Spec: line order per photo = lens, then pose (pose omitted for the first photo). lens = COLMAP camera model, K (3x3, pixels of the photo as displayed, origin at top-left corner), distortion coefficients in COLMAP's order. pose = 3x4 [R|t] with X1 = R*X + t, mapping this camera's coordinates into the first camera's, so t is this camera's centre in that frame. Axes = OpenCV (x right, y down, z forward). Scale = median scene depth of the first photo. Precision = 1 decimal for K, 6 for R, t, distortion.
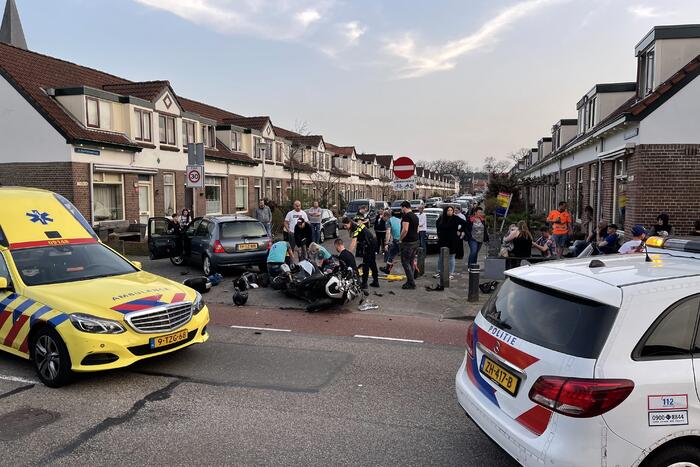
lens RADIAL K [[524.8, 0, 347.9], [0, 524.8, 241.6], [0, 0, 1]] dist [0.058520, -0.057997]
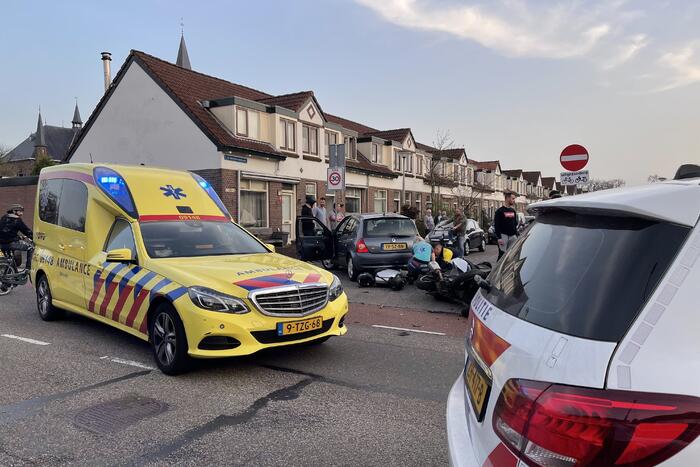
lens RADIAL K [[524.8, 0, 347.9], [0, 524.8, 241.6], [0, 0, 1]] dist [0.058520, -0.057997]
pose [[0.967053, 0.007261, -0.254471, -0.055604], [-0.019115, 0.998842, -0.044140, 0.077109], [0.253856, 0.047550, 0.966072, 0.204978]]
